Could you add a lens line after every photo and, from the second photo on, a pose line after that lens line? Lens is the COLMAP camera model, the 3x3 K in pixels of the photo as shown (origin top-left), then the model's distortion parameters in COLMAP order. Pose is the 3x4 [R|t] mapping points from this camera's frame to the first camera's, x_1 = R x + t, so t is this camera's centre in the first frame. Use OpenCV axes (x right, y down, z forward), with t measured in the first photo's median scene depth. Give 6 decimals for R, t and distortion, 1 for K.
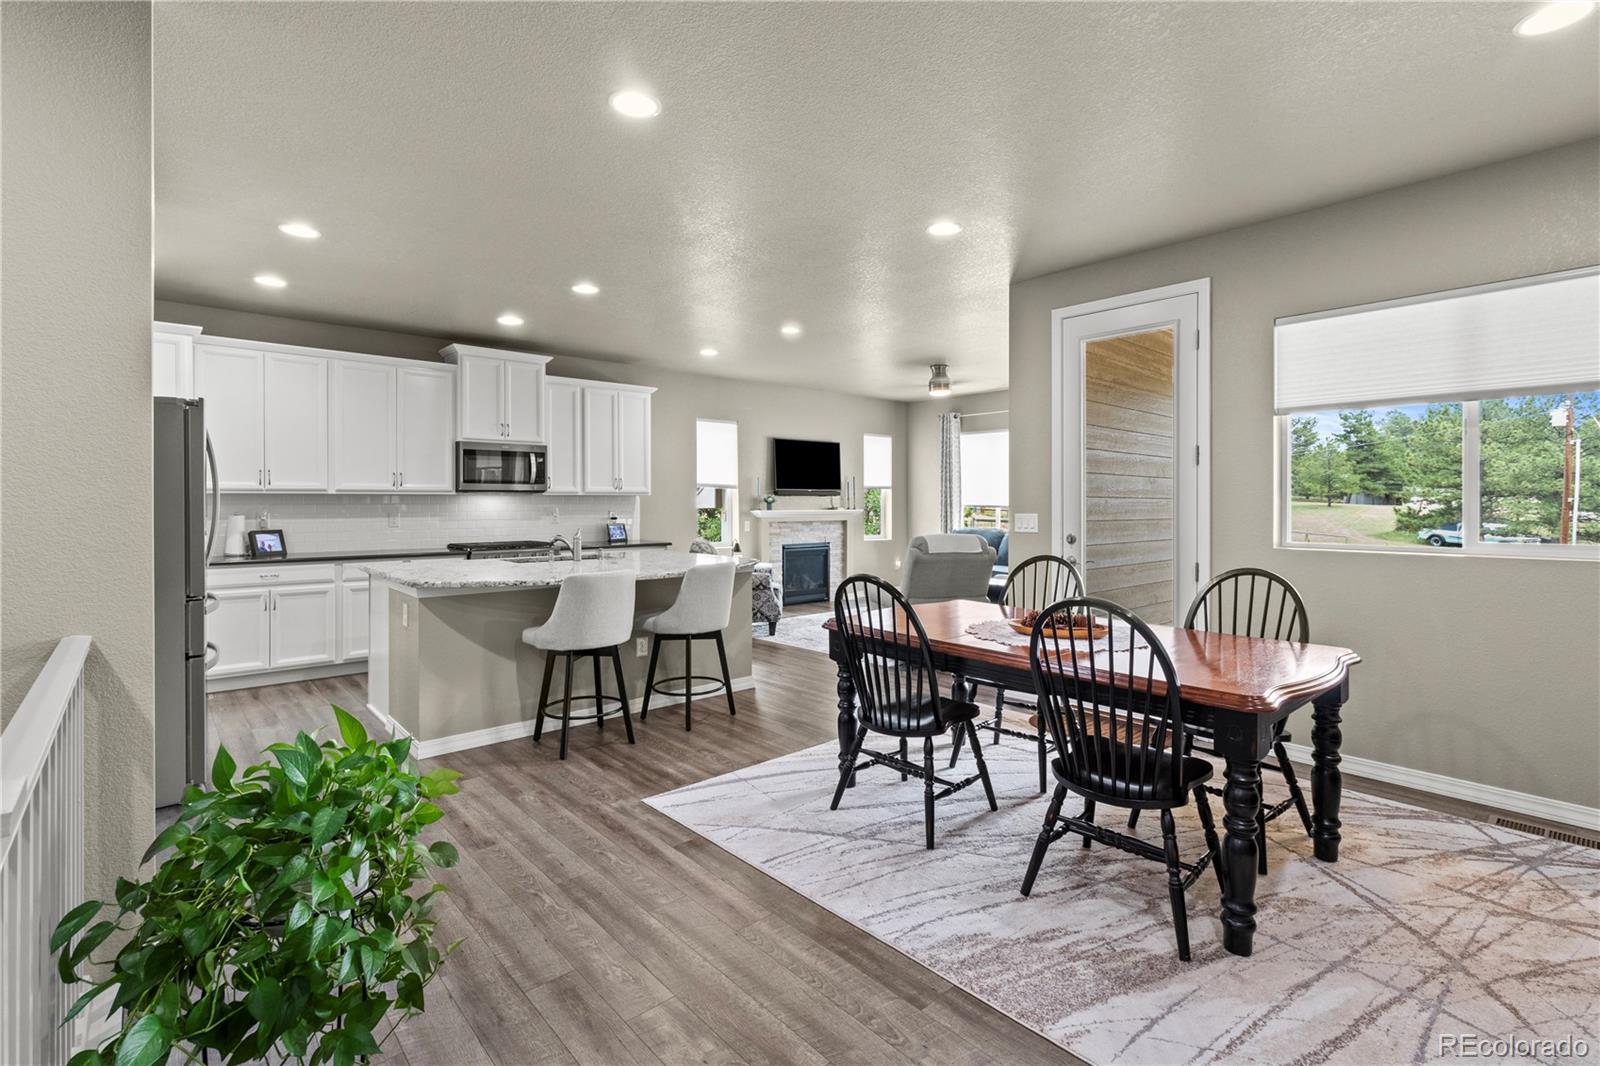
lens RADIAL K [[740.9, 0, 811.4], [0, 740.9, 495.2], [0, 0, 1]] dist [0.007366, -0.000868]
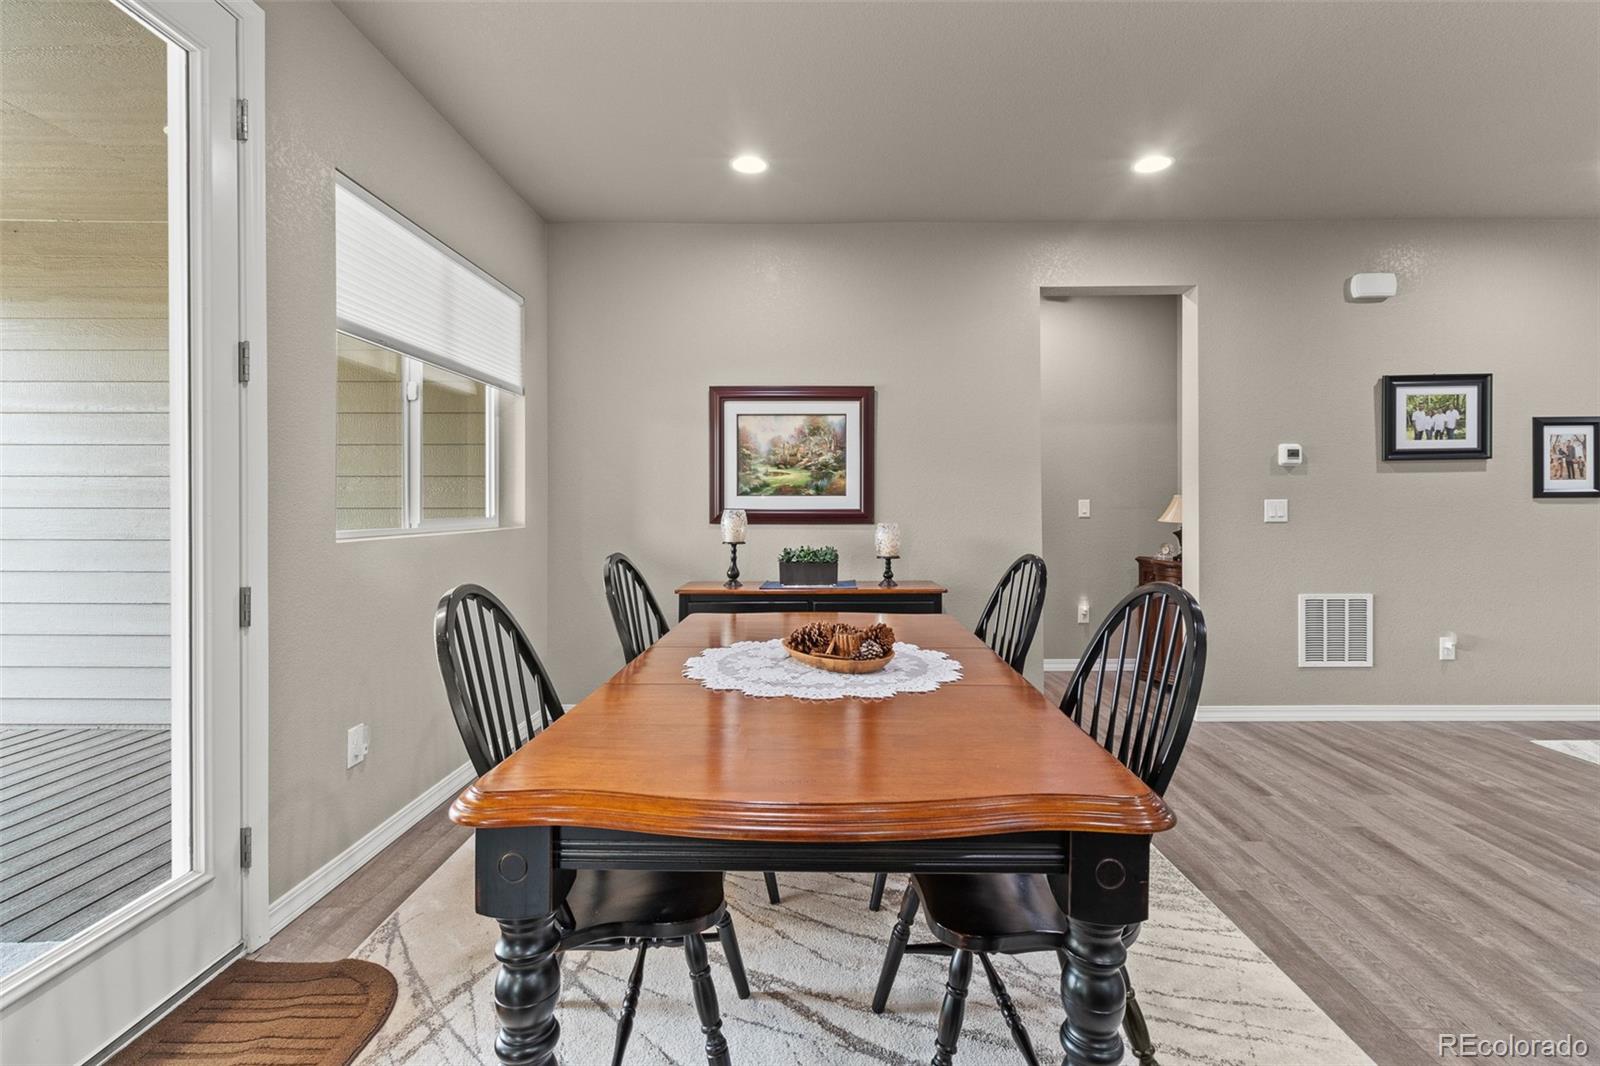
lens RADIAL K [[740.9, 0, 779.2], [0, 740.9, 503.8], [0, 0, 1]] dist [0.007366, -0.000868]
pose [[-0.728331, 0.000169, 0.685225, -0.034093], [-0.005900, 0.999961, -0.006517, 0.020094], [-0.685200, -0.008789, -0.728302, 0.619620]]
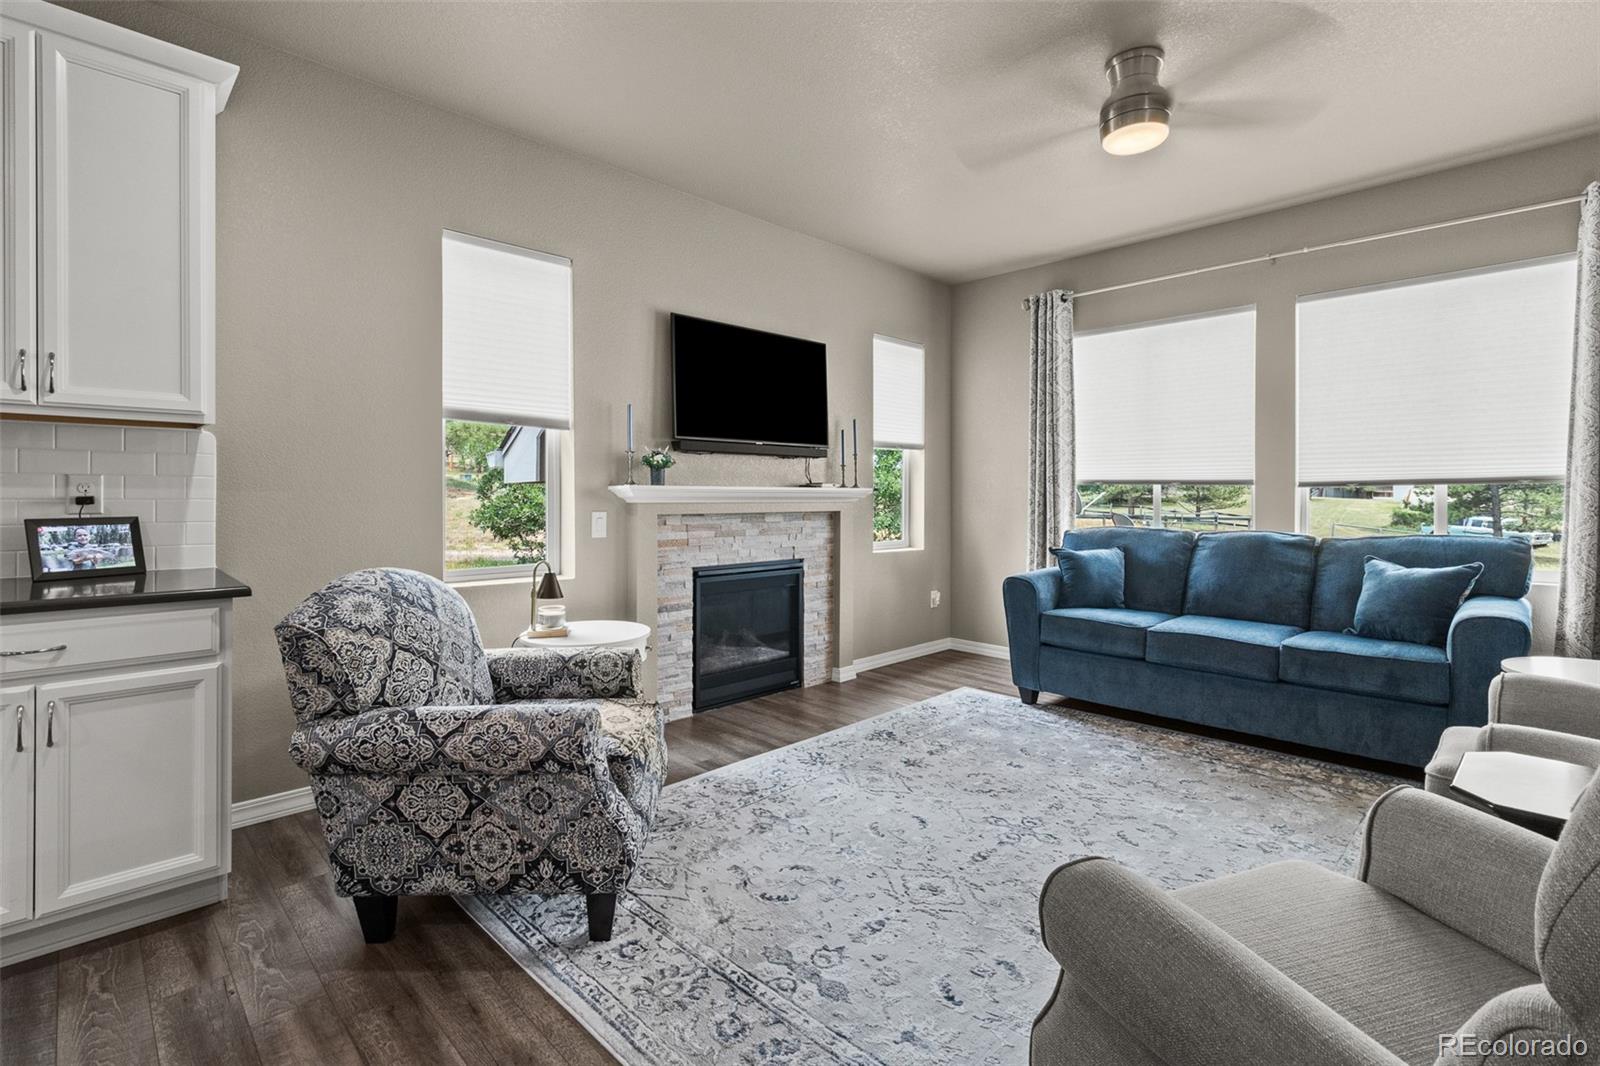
lens RADIAL K [[740.9, 0, 802.6], [0, 740.9, 492.6], [0, 0, 1]] dist [0.007366, -0.000868]
pose [[0.999325, 0.002829, 0.036639, 0.009960], [-0.002990, 0.999986, 0.004319, 0.027431], [-0.036626, -0.004426, 0.999319, 0.729657]]
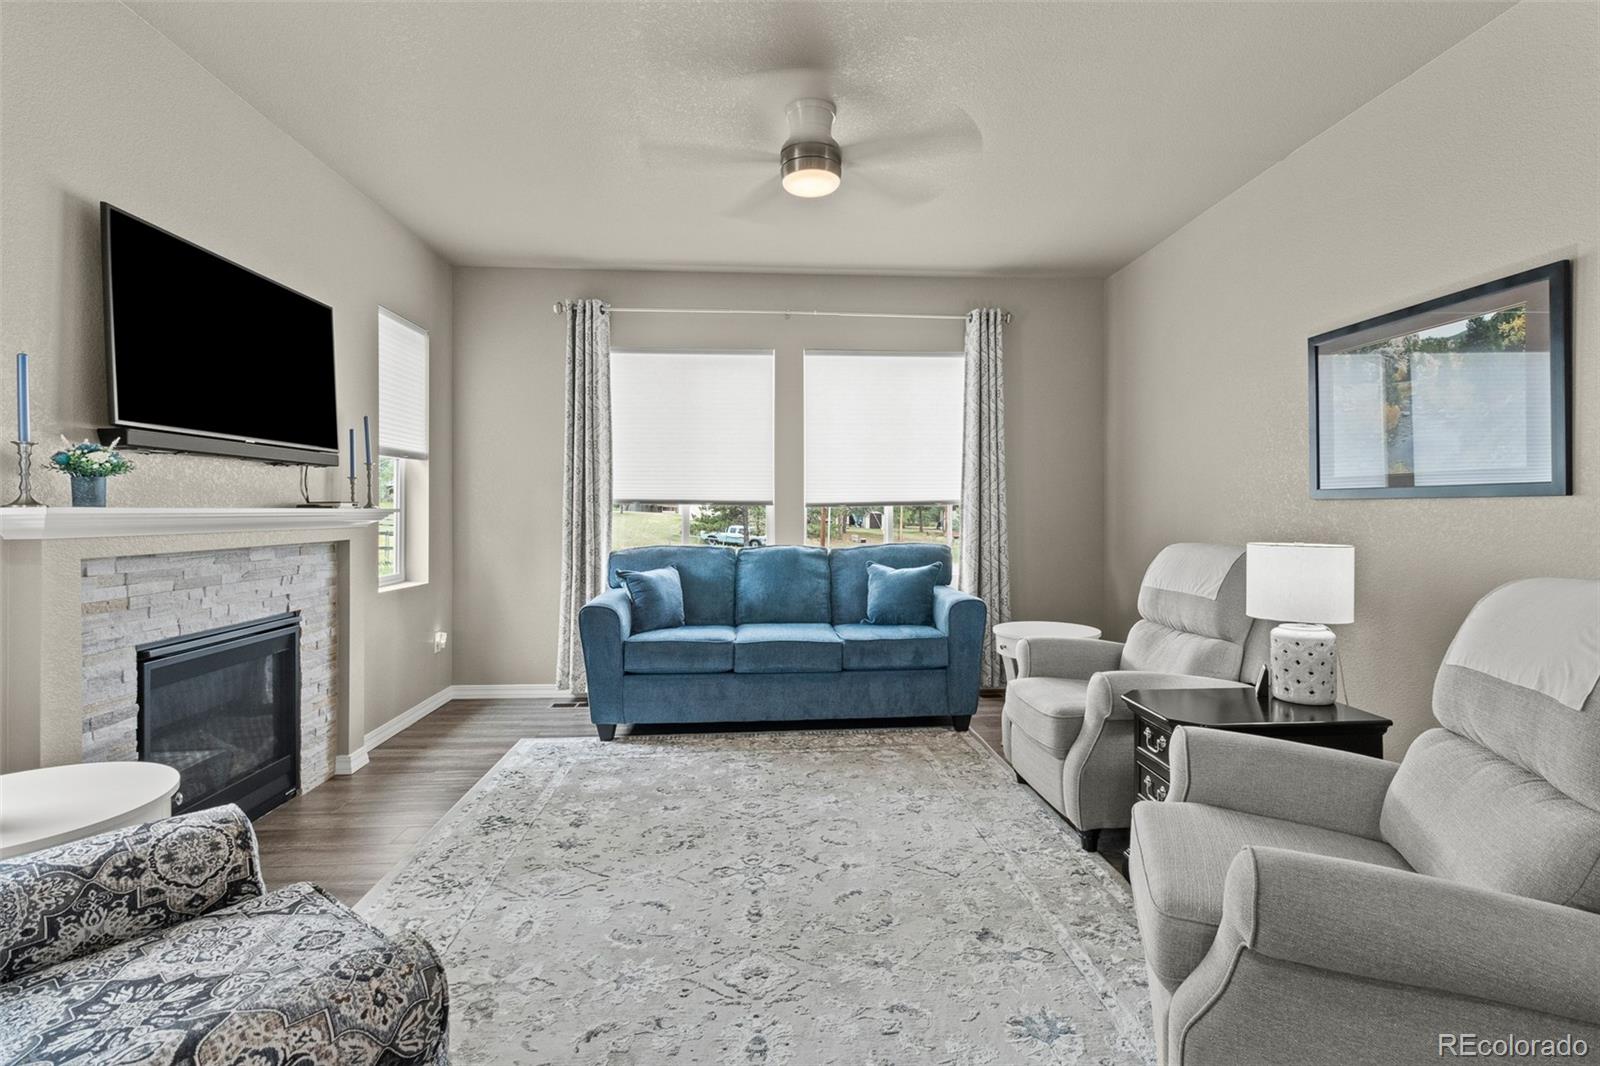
lens RADIAL K [[740.9, 0, 810.9], [0, 740.9, 506.7], [0, 0, 1]] dist [0.007366, -0.000868]
pose [[0.624941, 0.002847, 0.780667, -0.120046], [-0.004996, 0.999987, 0.000352, 0.023457], [-0.780656, -0.004120, 0.624947, 0.848099]]
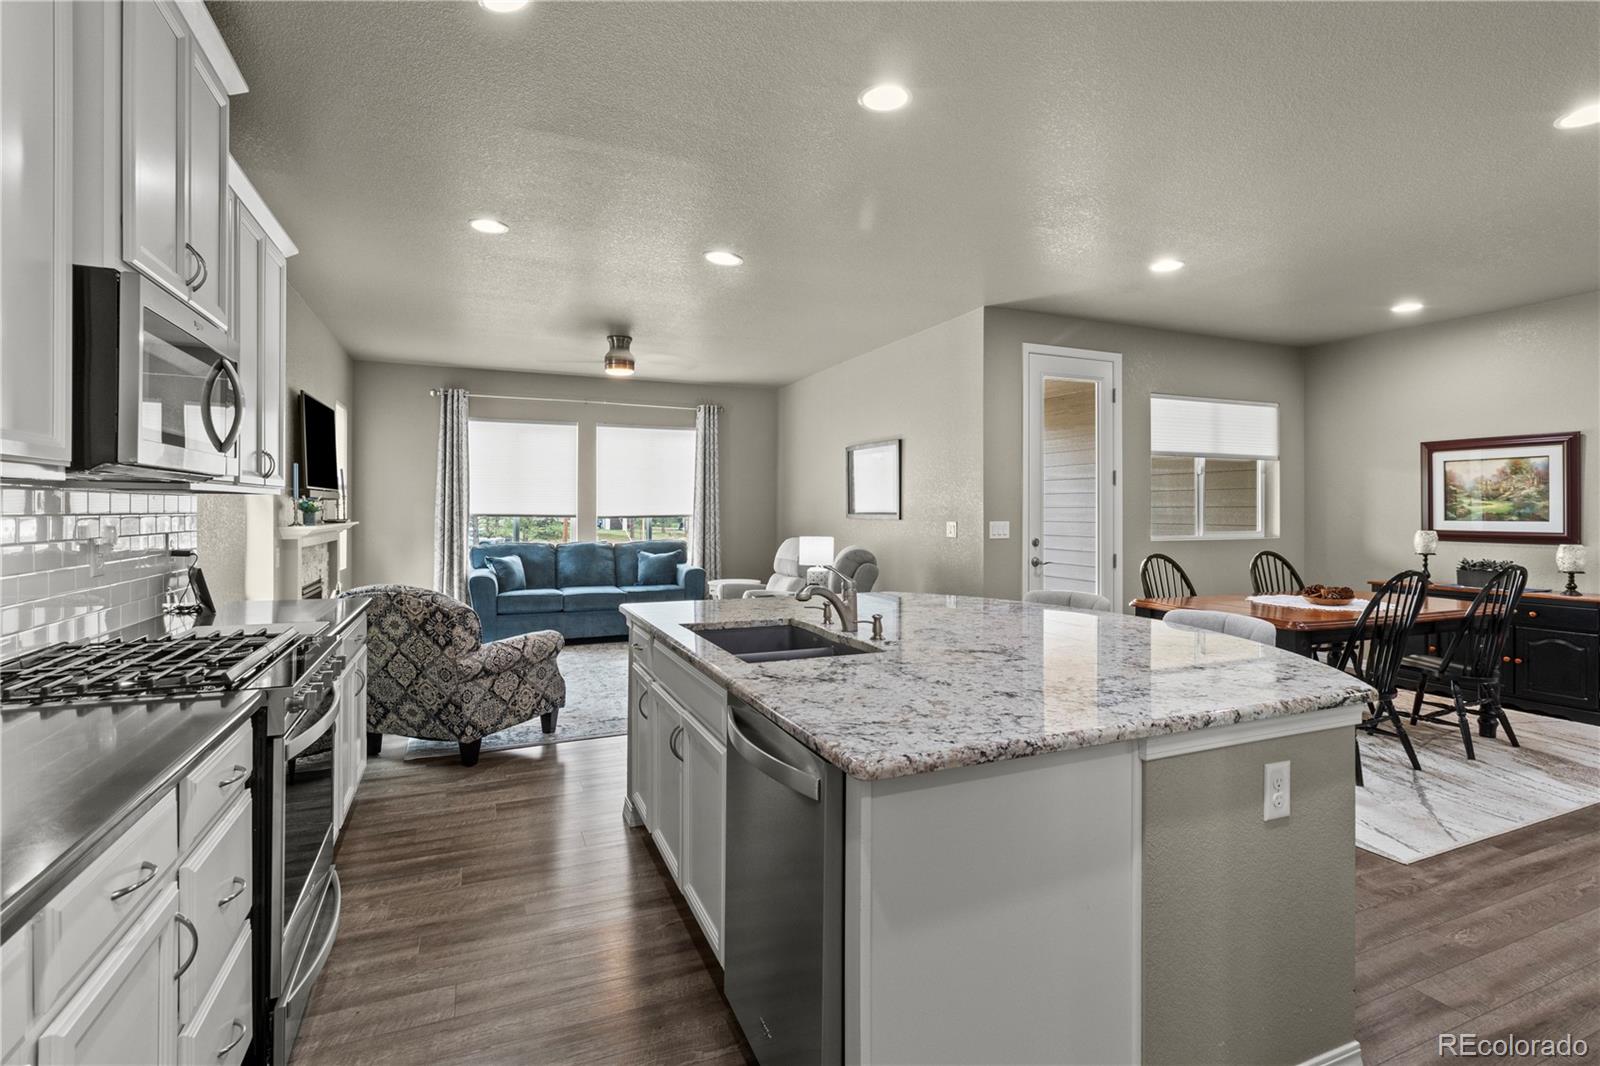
lens RADIAL K [[740.9, 0, 818.6], [0, 740.9, 512.1], [0, 0, 1]] dist [0.007366, -0.000868]
pose [[0.314669, -0.000725, 0.949201, -0.549802], [-0.010705, 0.999933, 0.004313, 0.005952], [-0.949141, -0.011519, 0.314641, 0.606434]]
